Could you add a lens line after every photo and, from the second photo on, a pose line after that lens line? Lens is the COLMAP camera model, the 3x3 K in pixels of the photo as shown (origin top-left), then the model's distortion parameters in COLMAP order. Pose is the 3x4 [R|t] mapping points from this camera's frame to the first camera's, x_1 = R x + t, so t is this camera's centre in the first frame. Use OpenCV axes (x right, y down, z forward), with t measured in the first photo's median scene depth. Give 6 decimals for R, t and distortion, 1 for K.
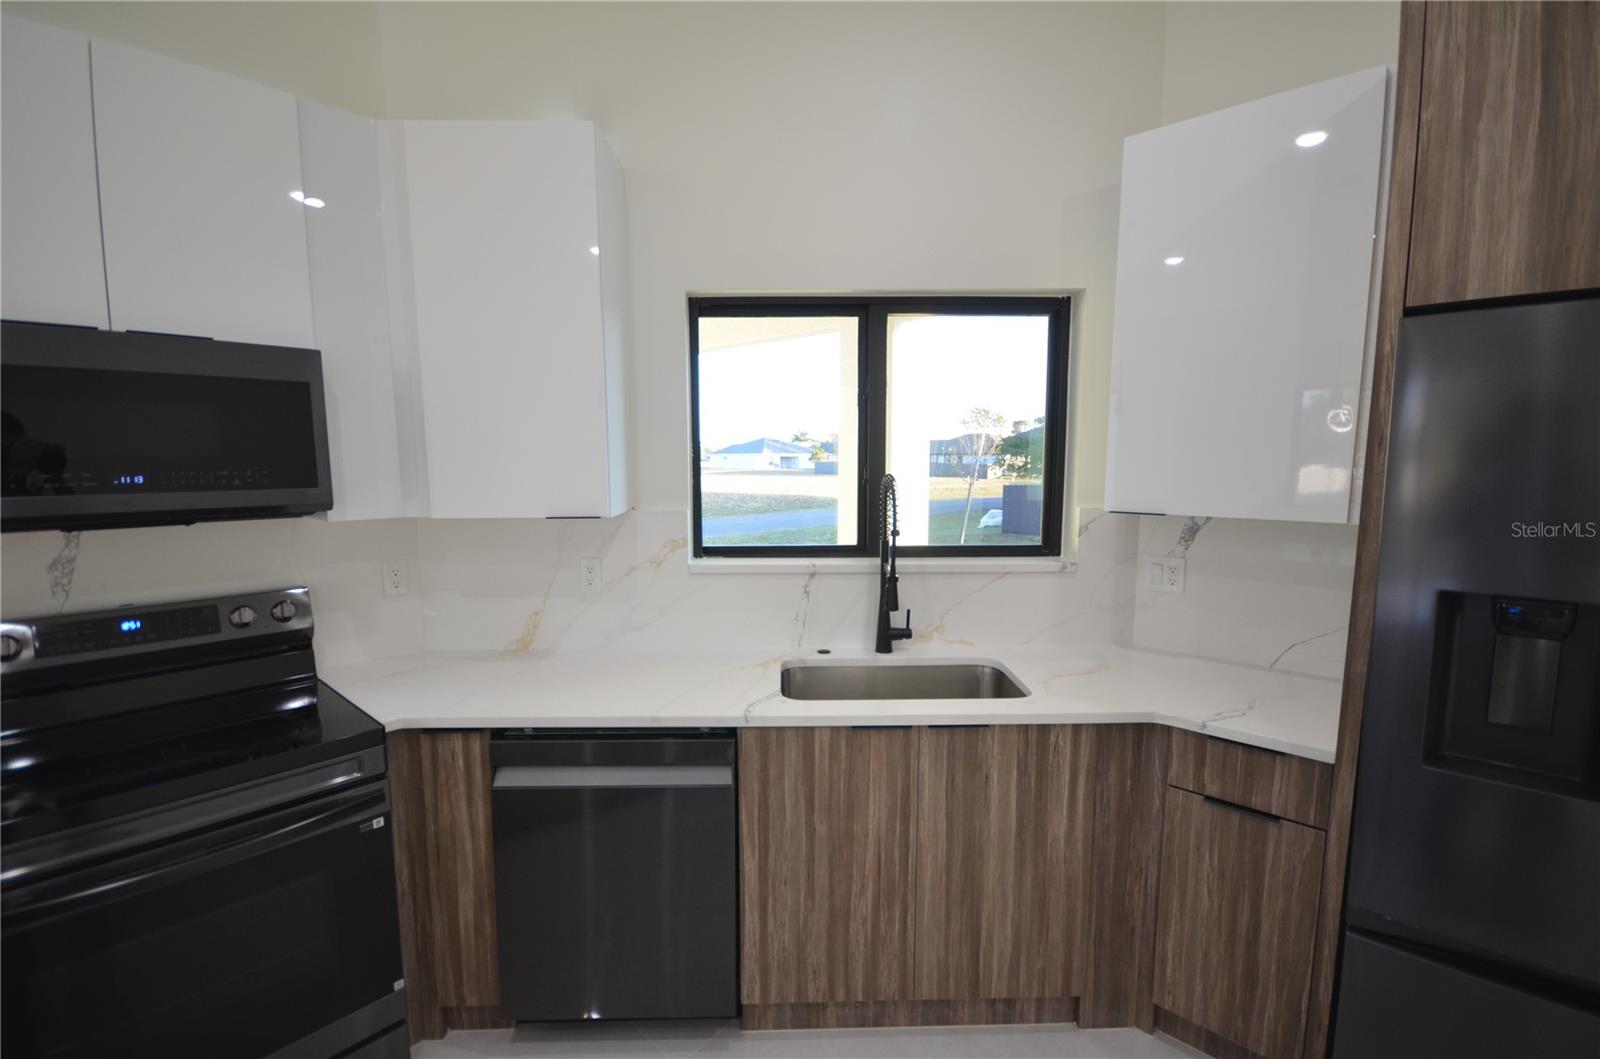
lens RADIAL K [[701.2, 0, 793.2], [0, 701.2, 542.2], [0, 0, 1]] dist [0.000330, -0.000086]
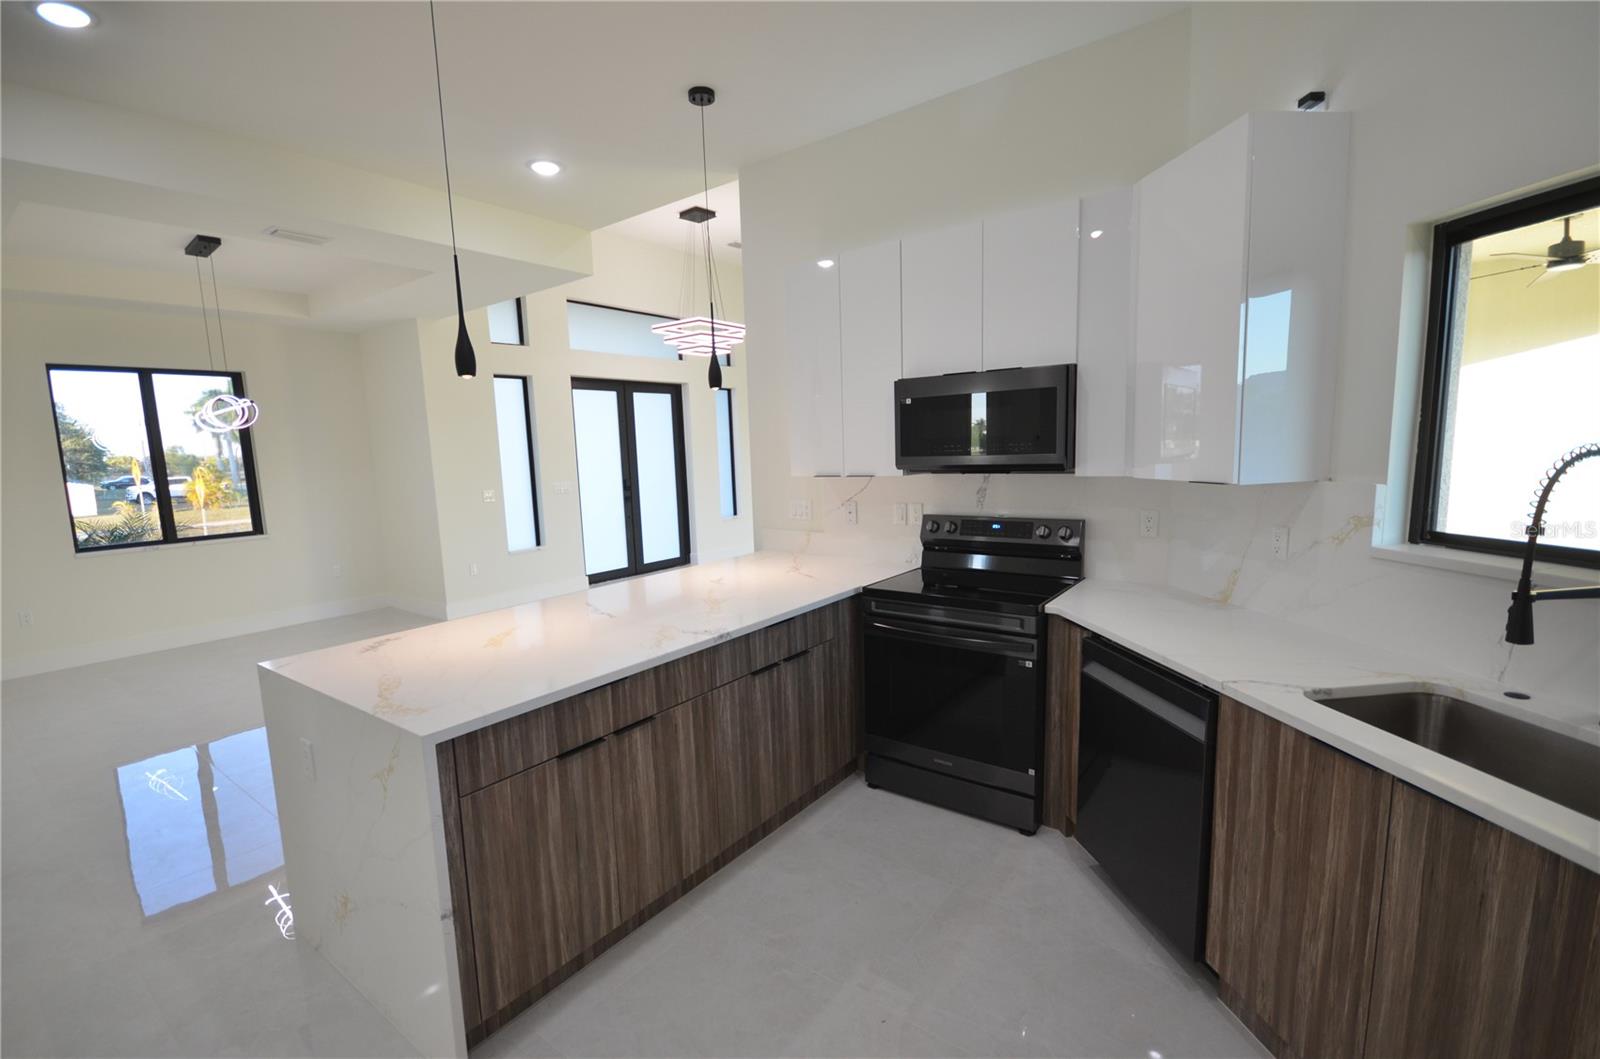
lens RADIAL K [[701.2, 0, 793.2], [0, 701.2, 542.2], [0, 0, 1]] dist [0.000330, -0.000086]
pose [[0.106463, 0.135244, -0.985076, 0.806415], [-0.085740, 0.988265, 0.126415, -0.028390], [0.990613, 0.071002, 0.116810, 0.239009]]
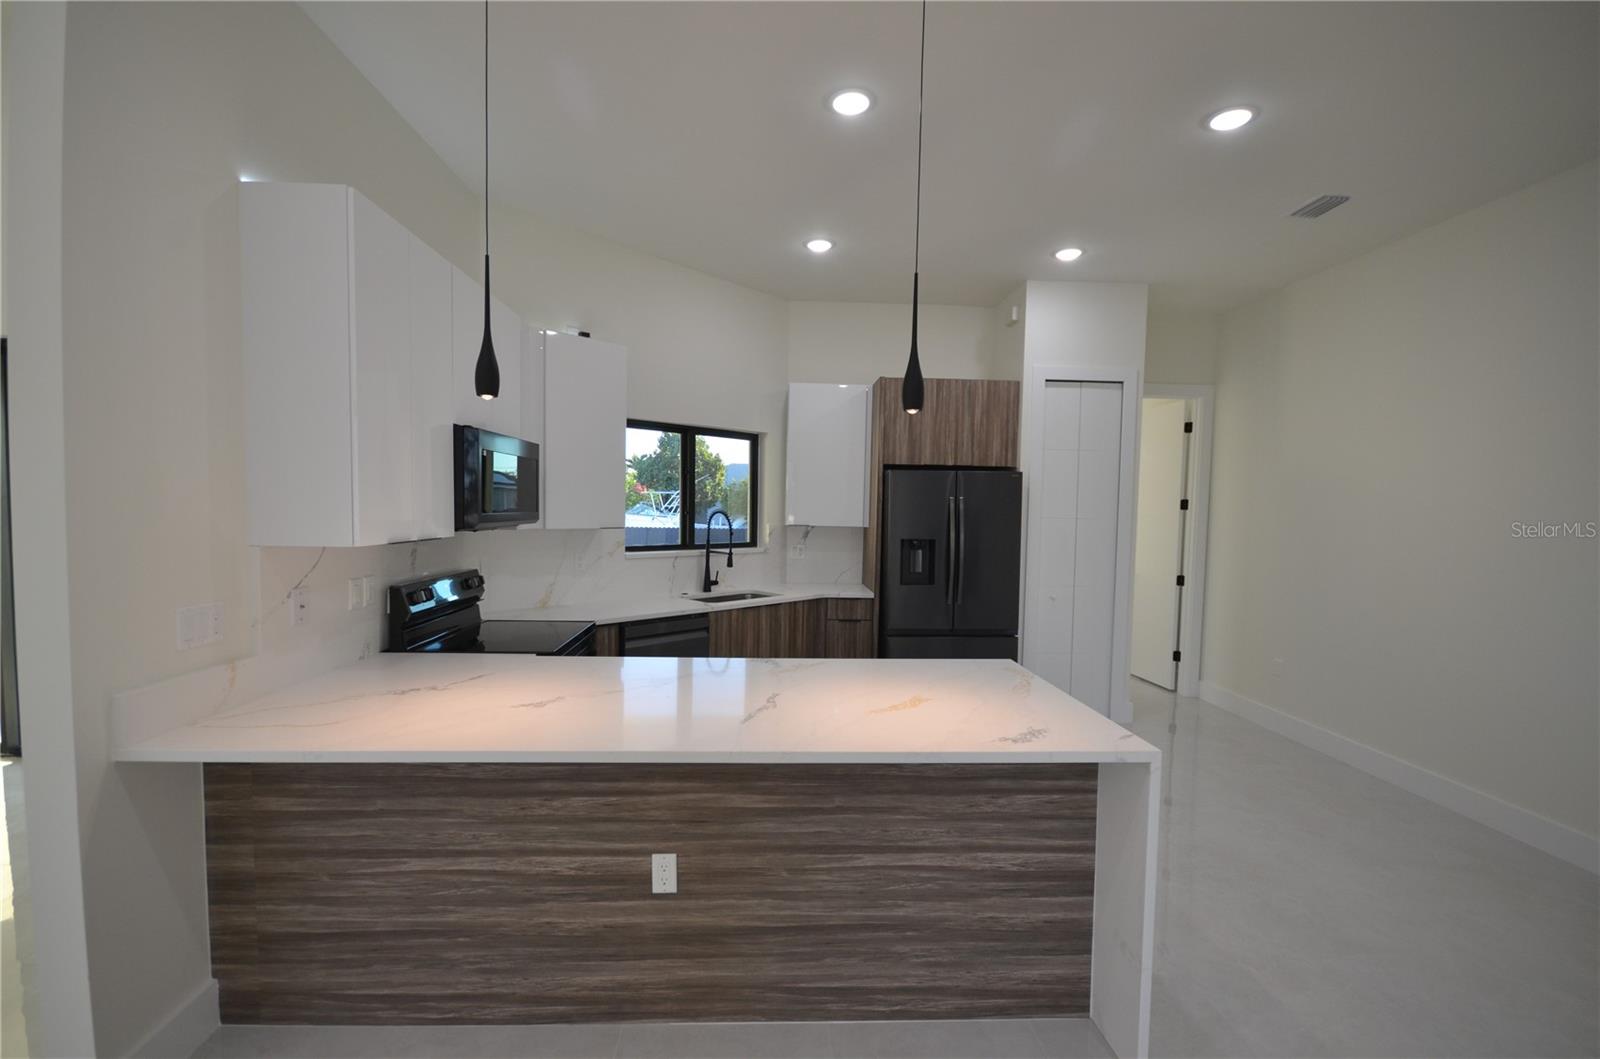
lens RADIAL K [[701.2, 0, 793.2], [0, 701.2, 542.2], [0, 0, 1]] dist [0.000330, -0.000086]
pose [[0.697275, -0.021285, 0.716487, -1.537925], [0.065007, 0.997318, -0.033636, 0.119233], [-0.713850, 0.070030, 0.696789, -0.867657]]
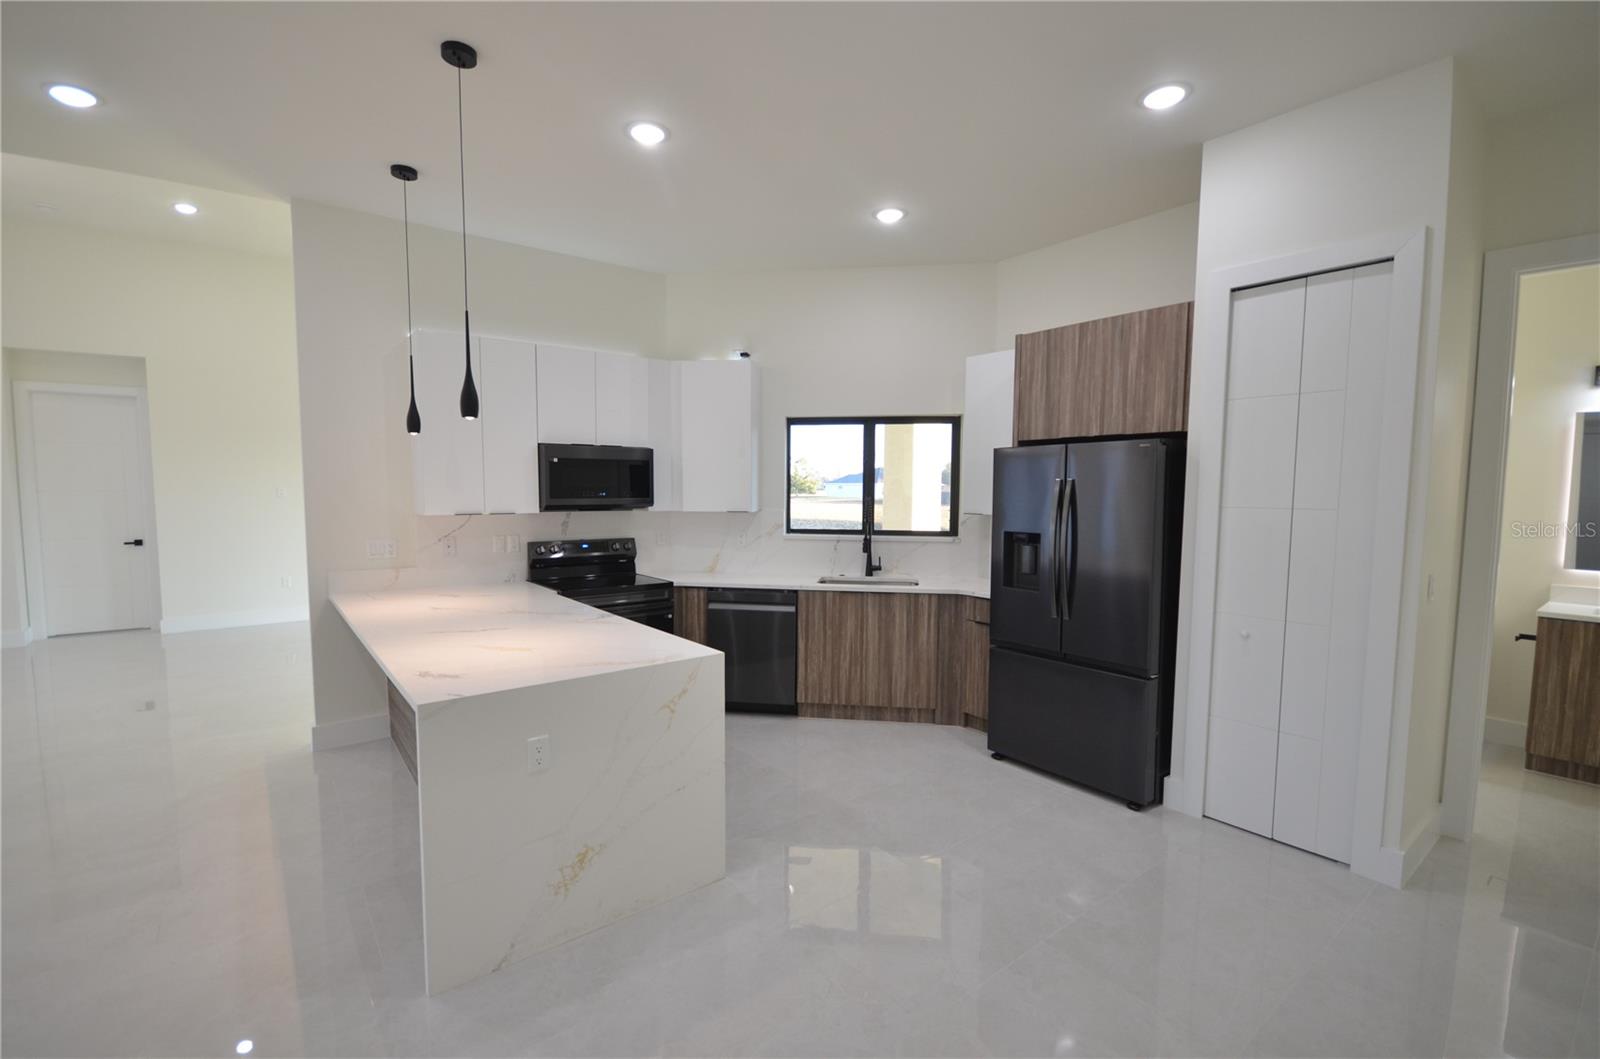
lens RADIAL K [[701.2, 0, 793.2], [0, 701.2, 542.2], [0, 0, 1]] dist [0.000330, -0.000086]
pose [[0.986449, 0.021399, -0.162664, 0.318218], [-0.028137, 0.998834, -0.039231, 0.180972], [0.161635, 0.043277, 0.985901, -1.557559]]
